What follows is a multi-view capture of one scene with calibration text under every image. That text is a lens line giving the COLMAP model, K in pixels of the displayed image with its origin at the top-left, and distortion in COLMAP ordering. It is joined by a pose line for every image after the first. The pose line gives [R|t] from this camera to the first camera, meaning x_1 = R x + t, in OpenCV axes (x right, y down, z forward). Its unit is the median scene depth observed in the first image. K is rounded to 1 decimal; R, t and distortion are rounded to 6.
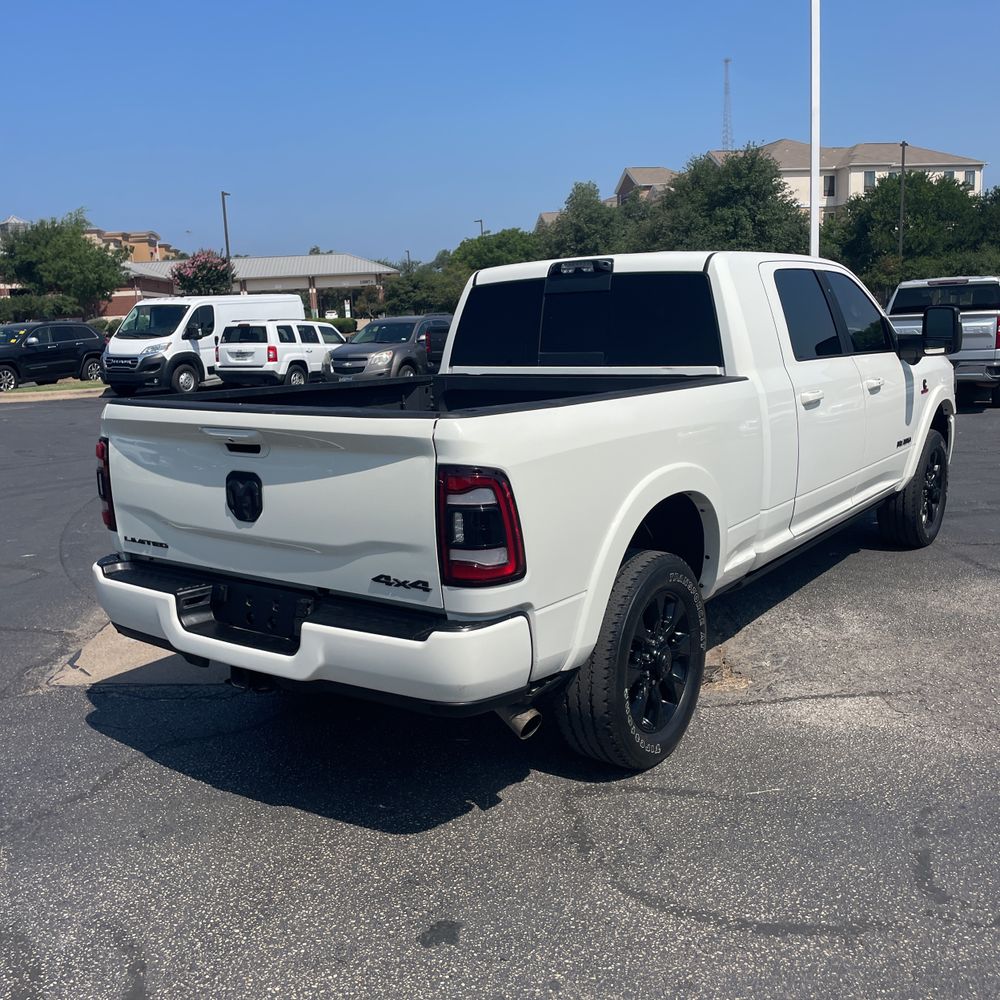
lens RADIAL K [[1040.5, 0, 497.7], [0, 1040.5, 500.3], [0, 0, 1]] dist [0.057610, 0.000000]
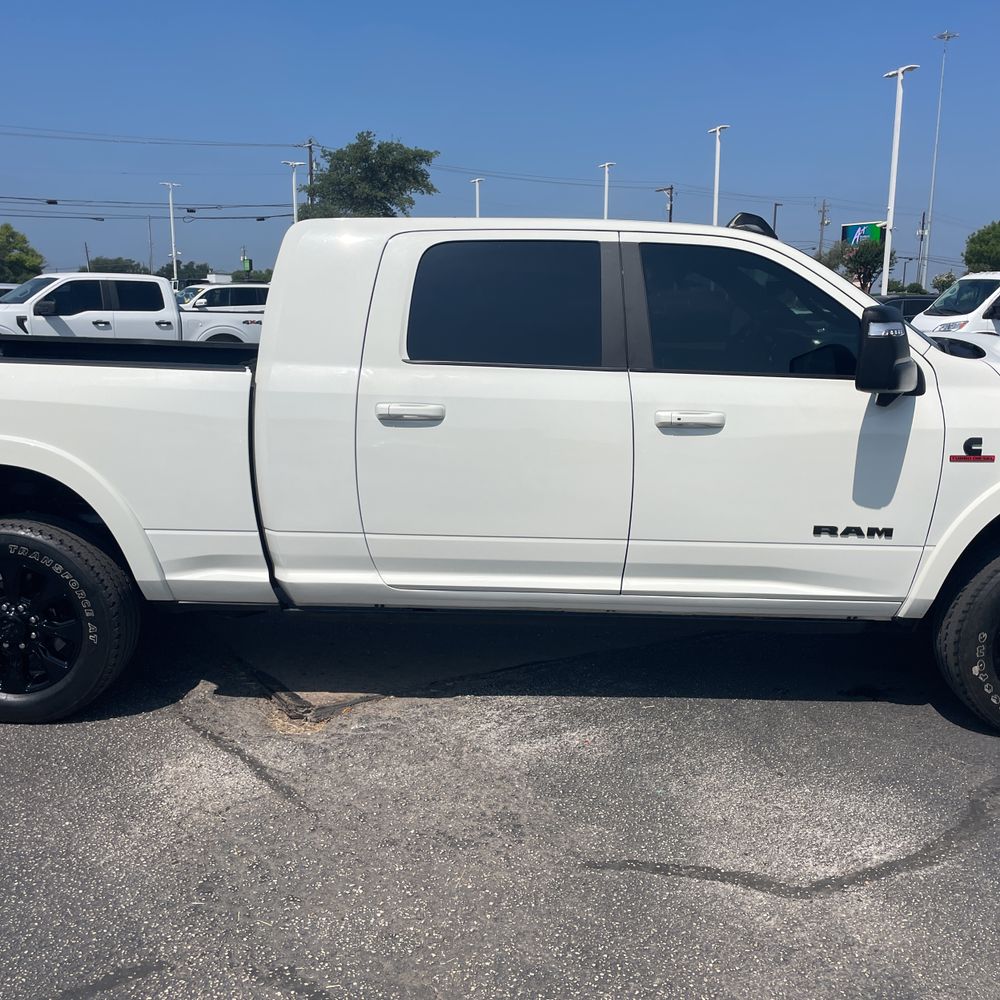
lens RADIAL K [[1040.5, 0, 502.4], [0, 1040.5, 498.3], [0, 0, 1]] dist [0.057610, 0.000000]
pose [[0.546432, 0.198696, -0.813592, 1.039433], [-0.180500, 0.976559, 0.117267, -0.147202], [0.817821, 0.082774, 0.569488, 0.674369]]
